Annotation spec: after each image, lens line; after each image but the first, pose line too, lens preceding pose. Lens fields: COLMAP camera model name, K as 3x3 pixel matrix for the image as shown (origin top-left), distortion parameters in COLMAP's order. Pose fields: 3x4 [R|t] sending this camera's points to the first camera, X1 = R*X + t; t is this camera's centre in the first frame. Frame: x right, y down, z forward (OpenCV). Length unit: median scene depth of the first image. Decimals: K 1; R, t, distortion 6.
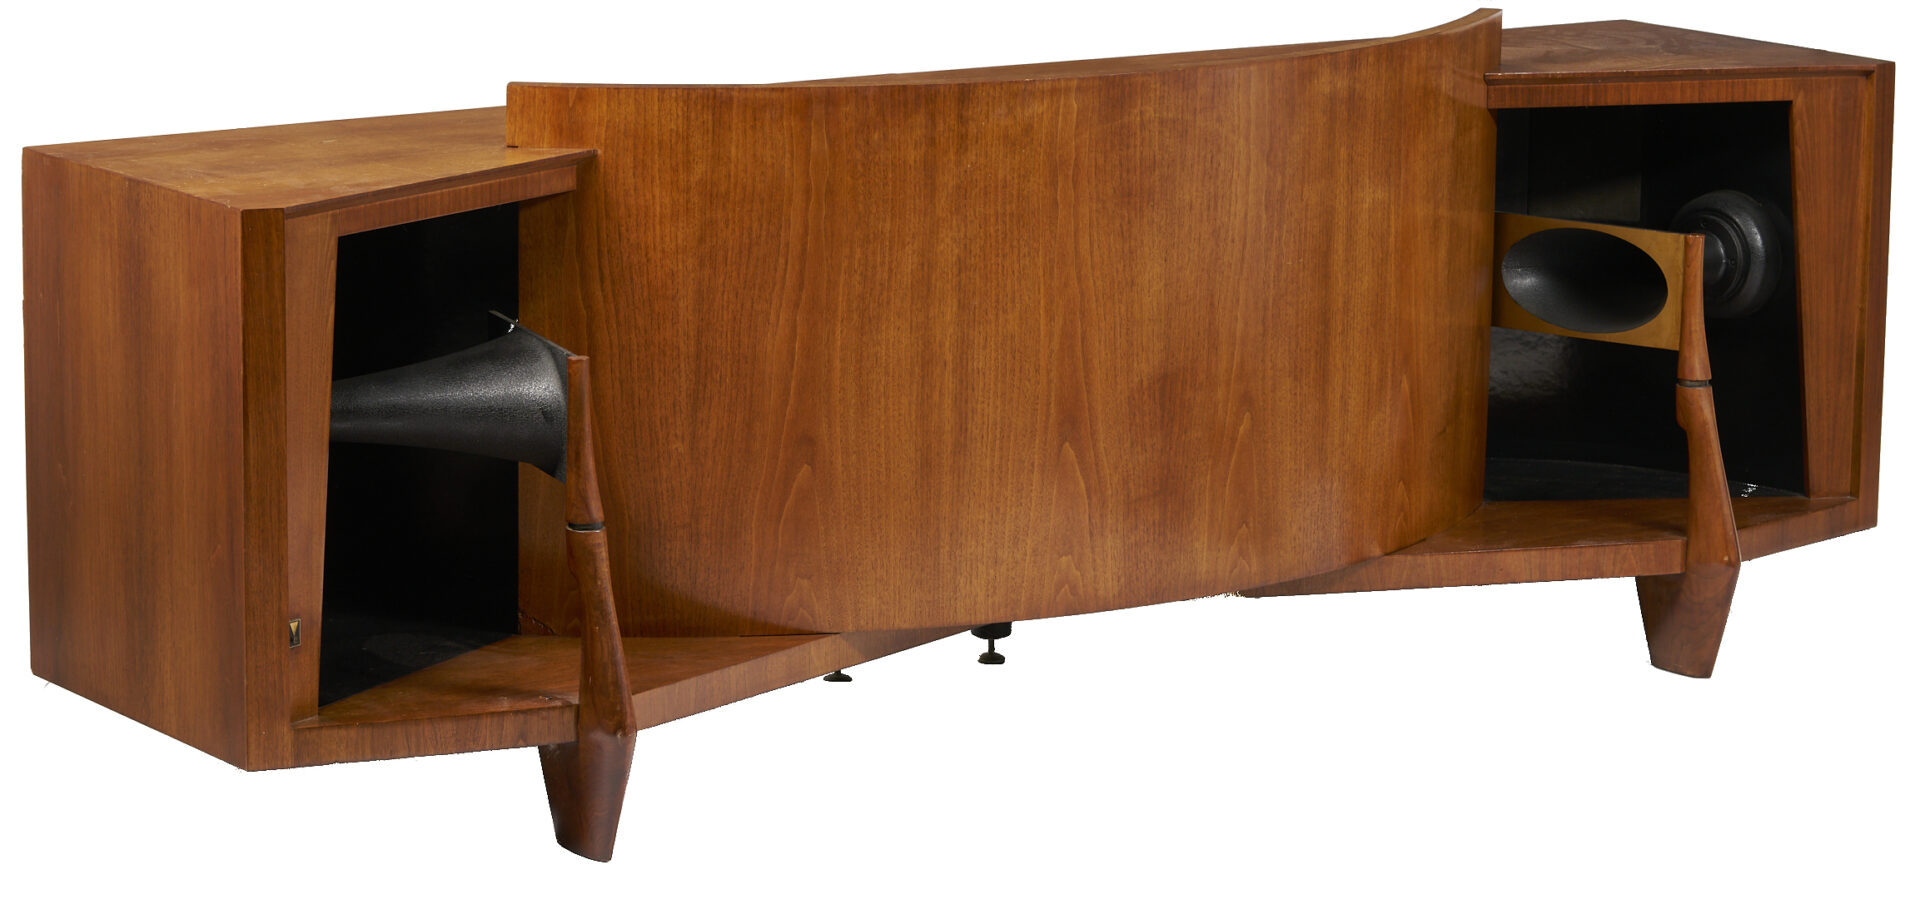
lens RADIAL K [[5838.8, 0, 961.3], [0, 5838.8, 448.9], [0, 0, 1]] dist [-0.280908, 0.000000]
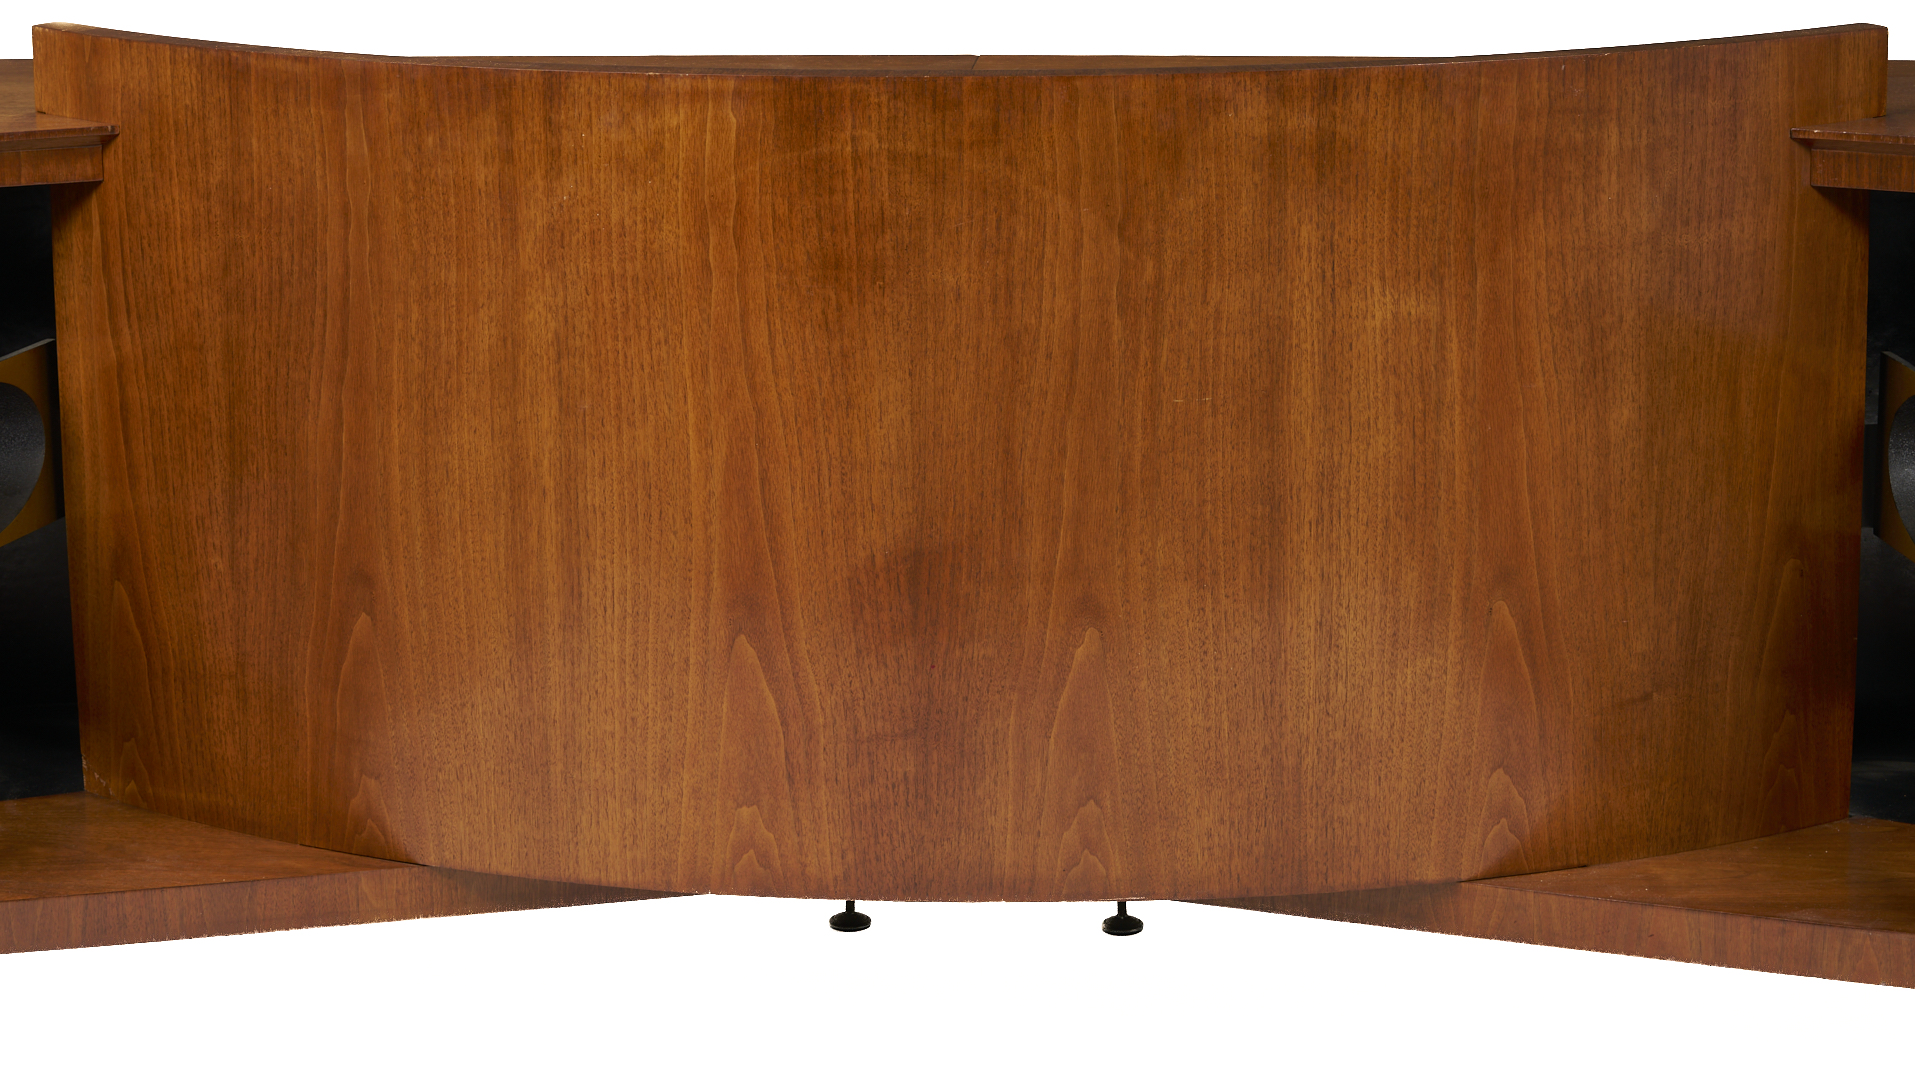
lens RADIAL K [[5387.0, 0, 947.8], [0, 5387.0, 525.2], [0, 0, 1]] dist [-0.209274, 0.000000]
pose [[0.766769, 0.130991, -0.628415, 0.415664], [-0.104060, 0.991374, 0.079678, -0.064153], [0.633432, 0.004298, 0.773786, 0.555454]]
